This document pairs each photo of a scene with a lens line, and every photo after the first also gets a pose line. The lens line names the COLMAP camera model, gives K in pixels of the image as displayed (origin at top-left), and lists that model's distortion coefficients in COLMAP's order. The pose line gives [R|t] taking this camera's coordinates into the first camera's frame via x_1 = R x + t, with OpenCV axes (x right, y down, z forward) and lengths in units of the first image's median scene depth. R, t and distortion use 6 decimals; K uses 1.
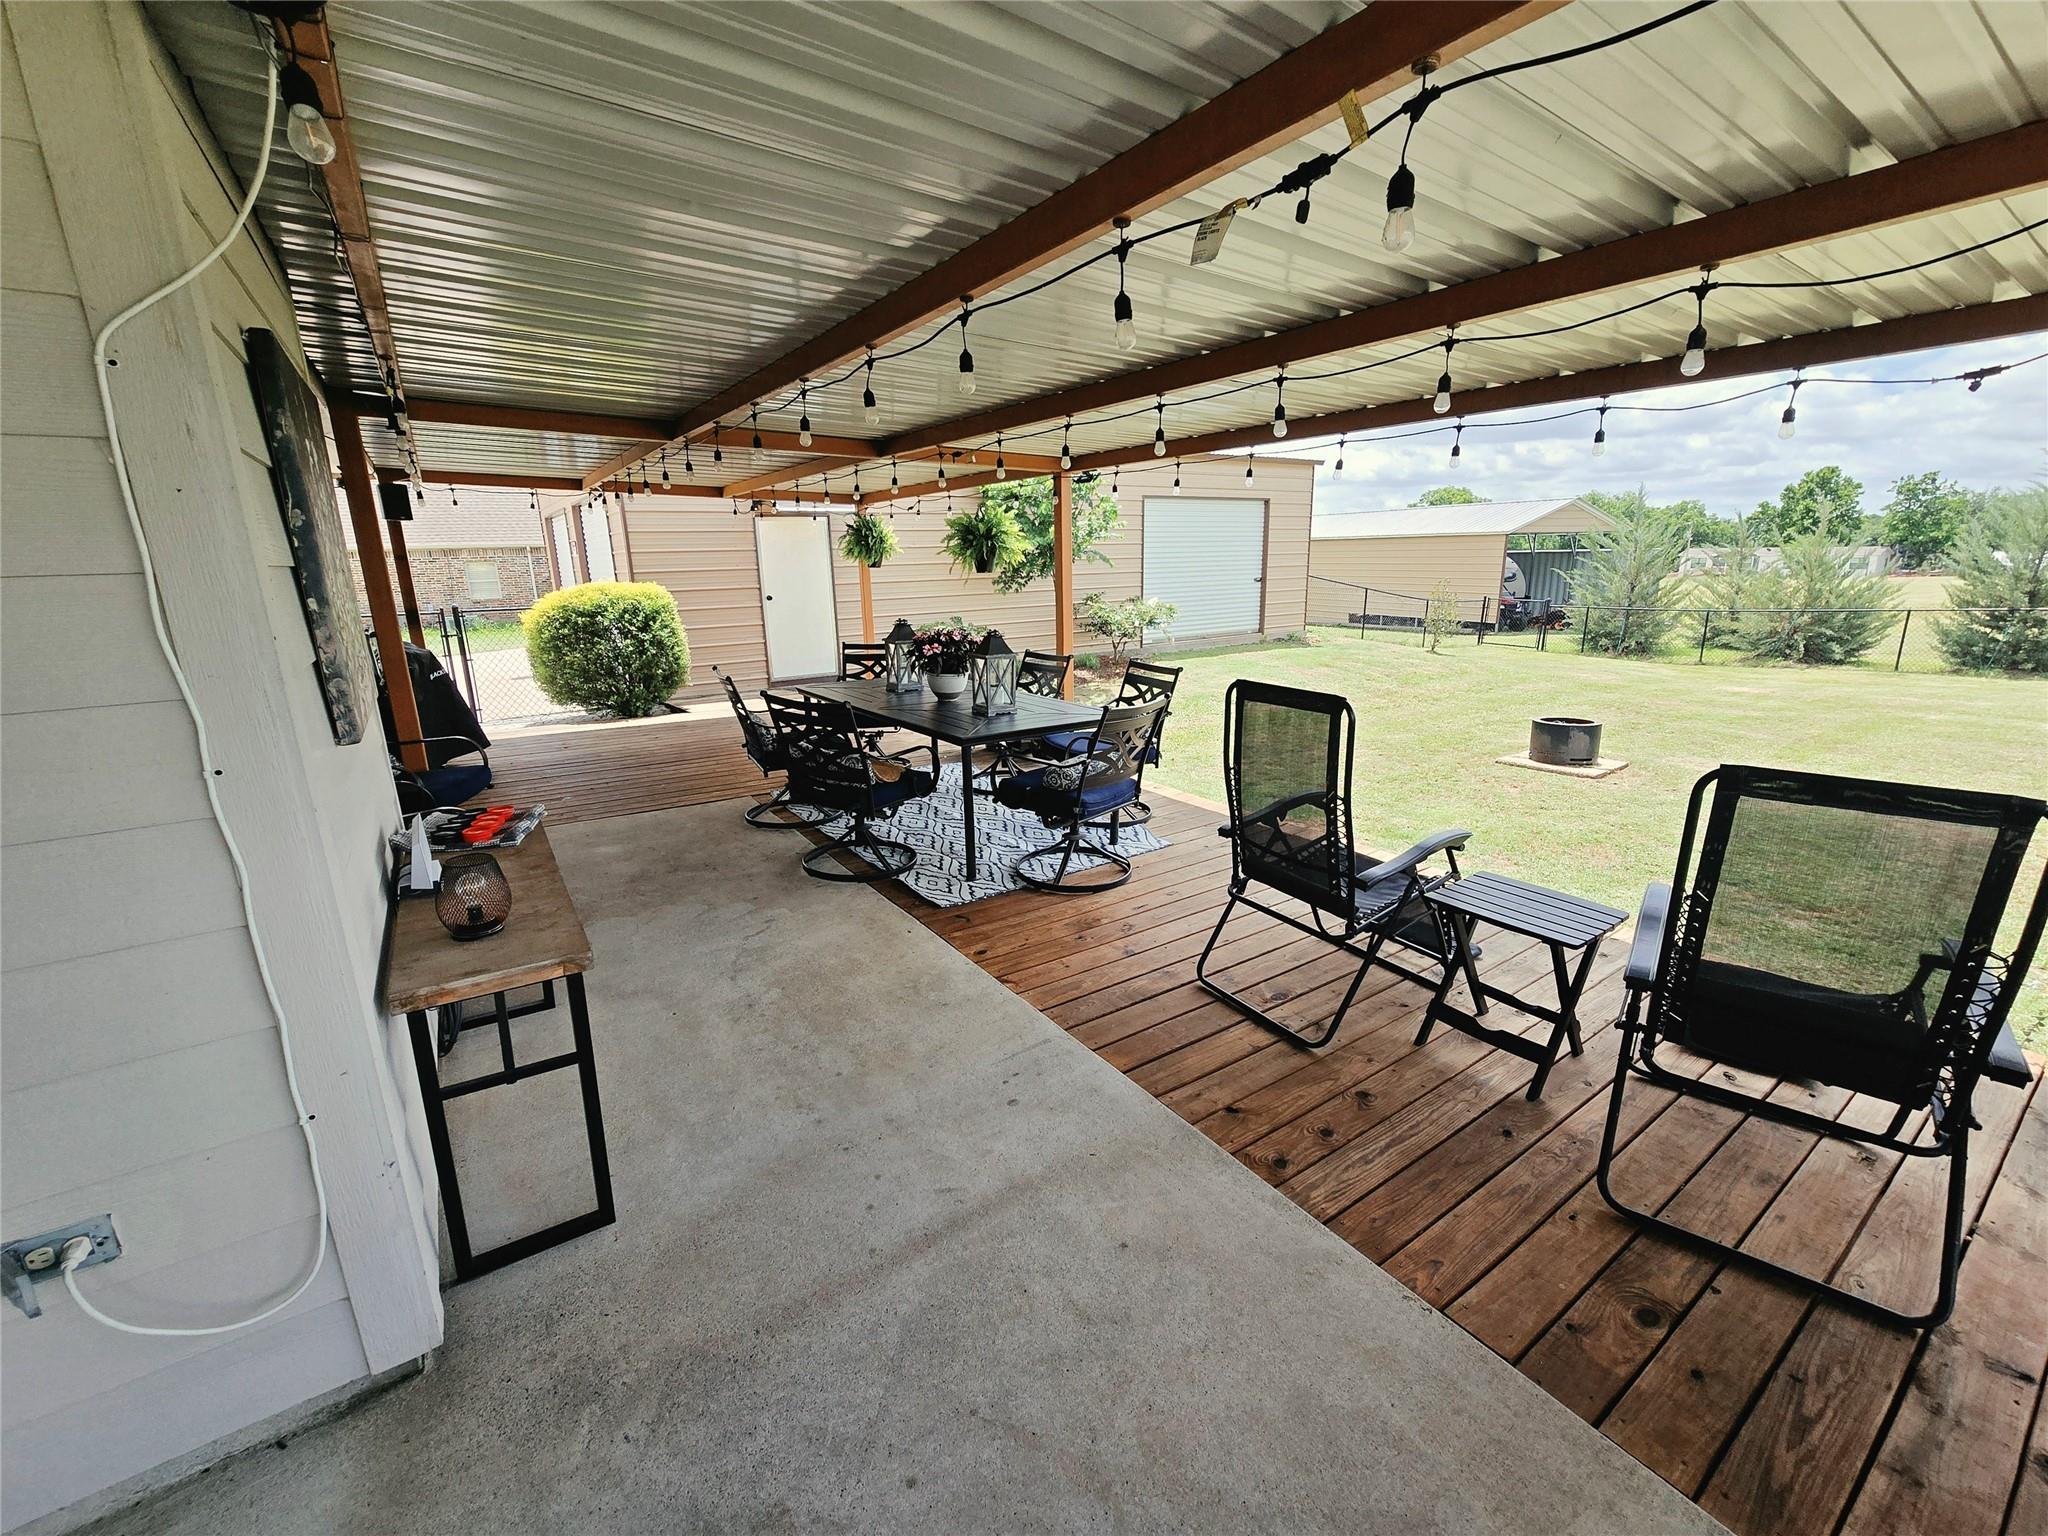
lens RADIAL K [[827.3, 0, 1024.0], [0, 827.3, 768.0], [0, 0, 1]] dist [-0.000084, -0.000012]
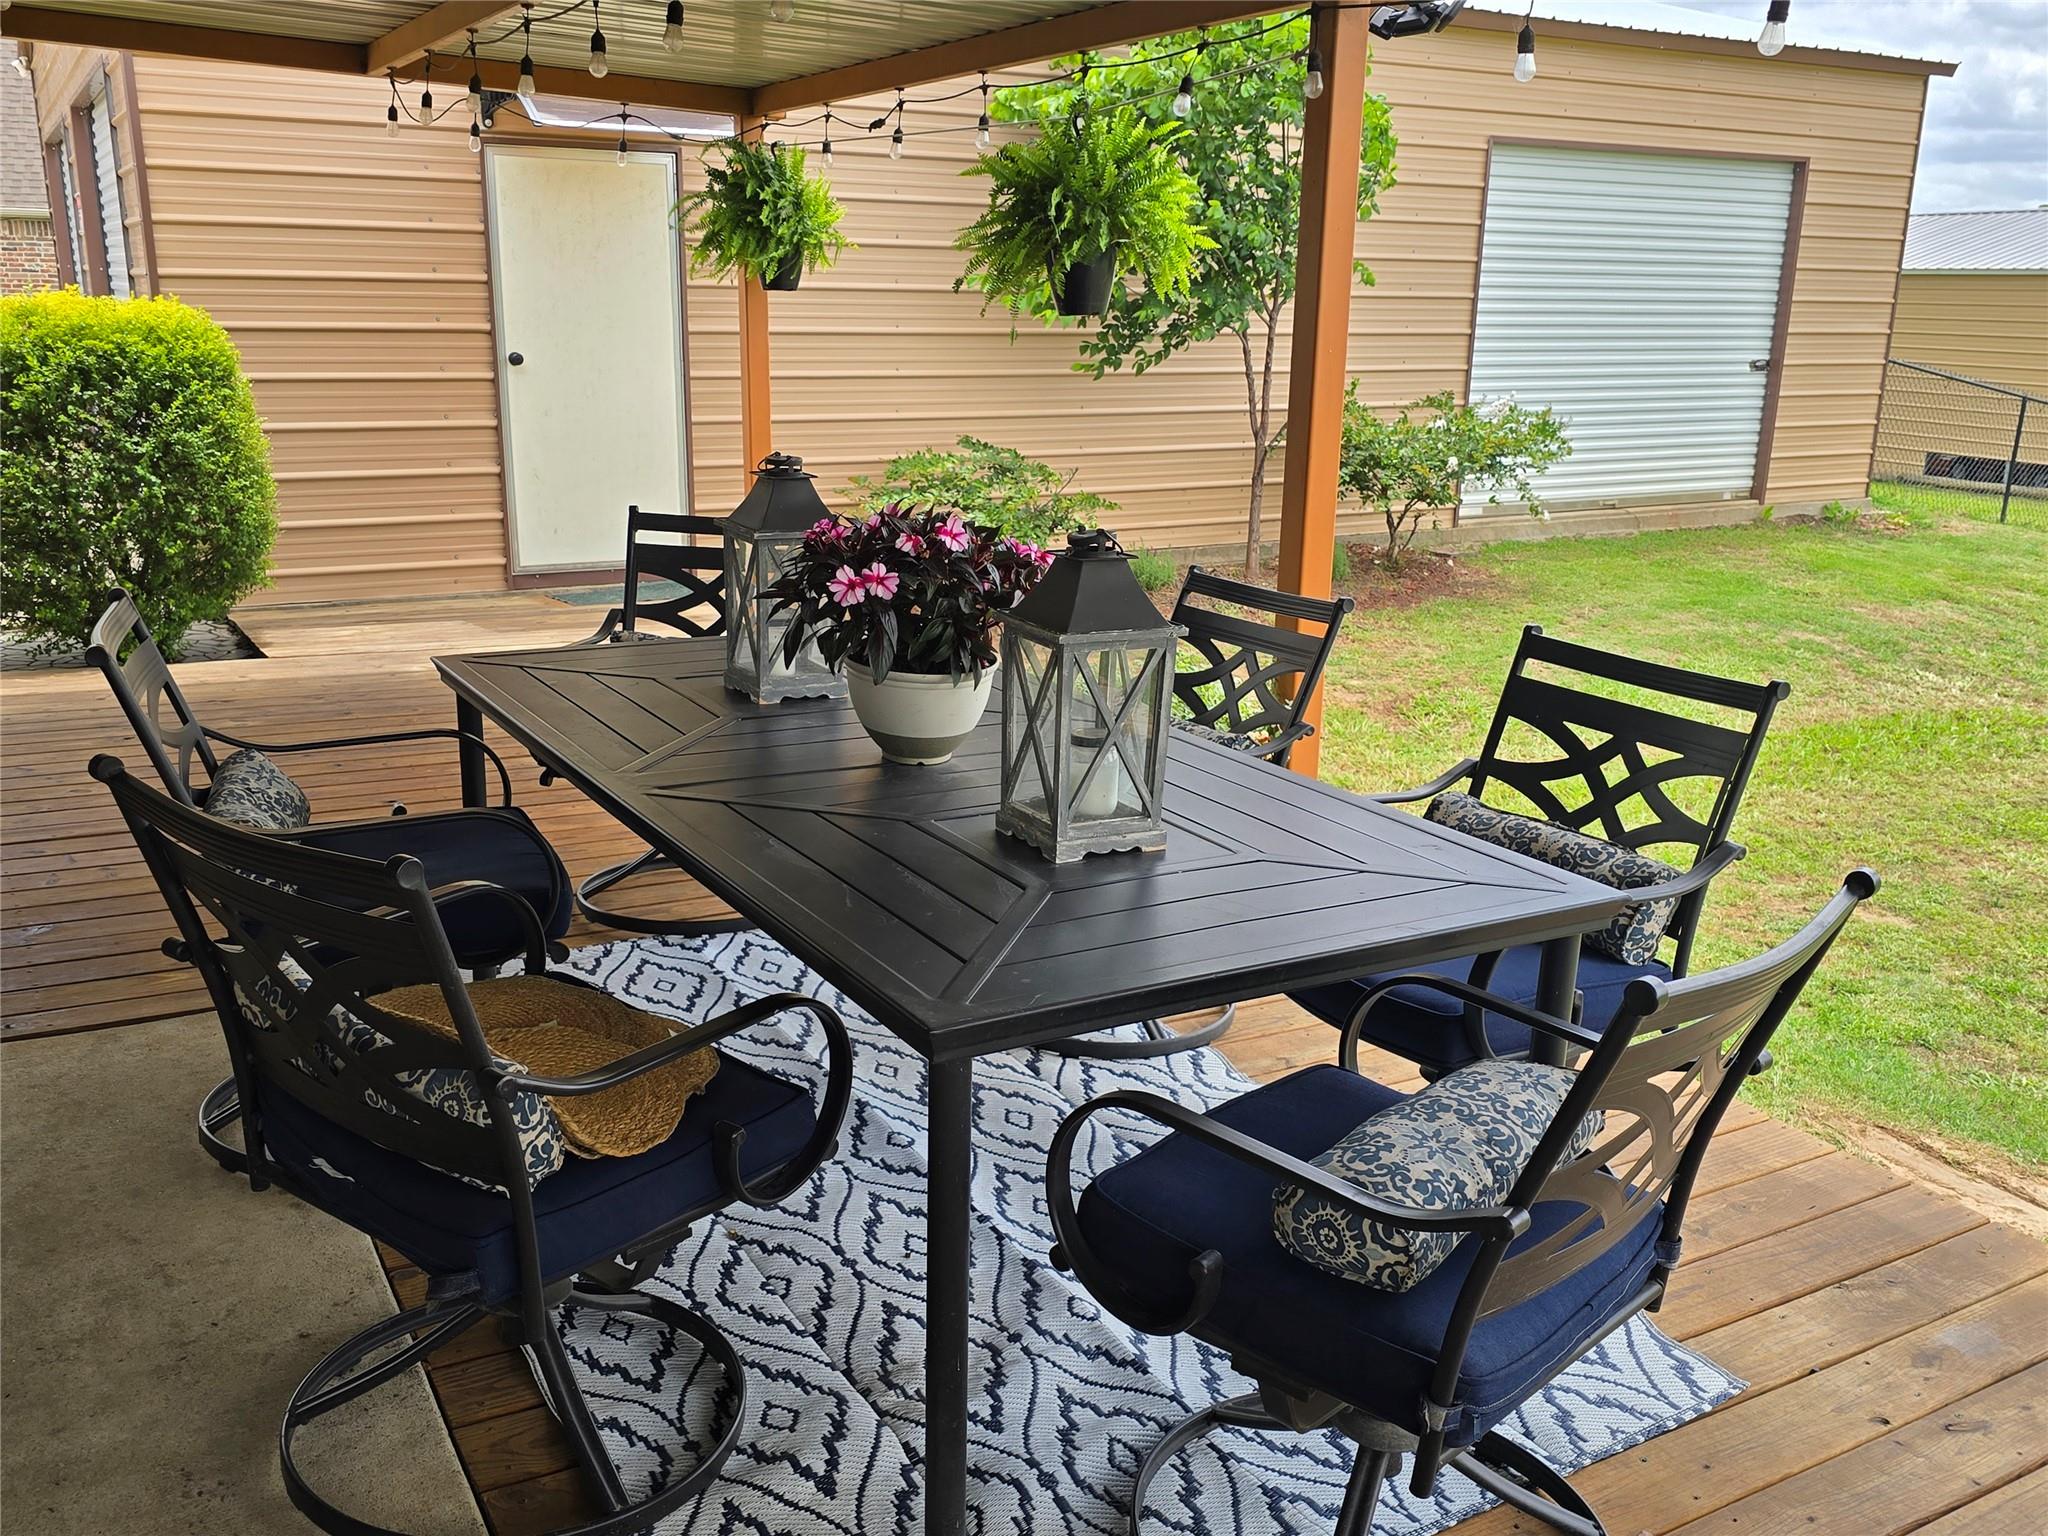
lens RADIAL K [[1781.6, 0, 1024.0], [0, 1781.6, 768.0], [0, 0, 1]] dist [0.069381, 0.001935]
pose [[0.996342, 0.059593, -0.061243, -0.015176], [-0.058974, 0.998189, 0.011869, -0.073487], [0.061840, -0.008214, 0.998052, 0.331261]]
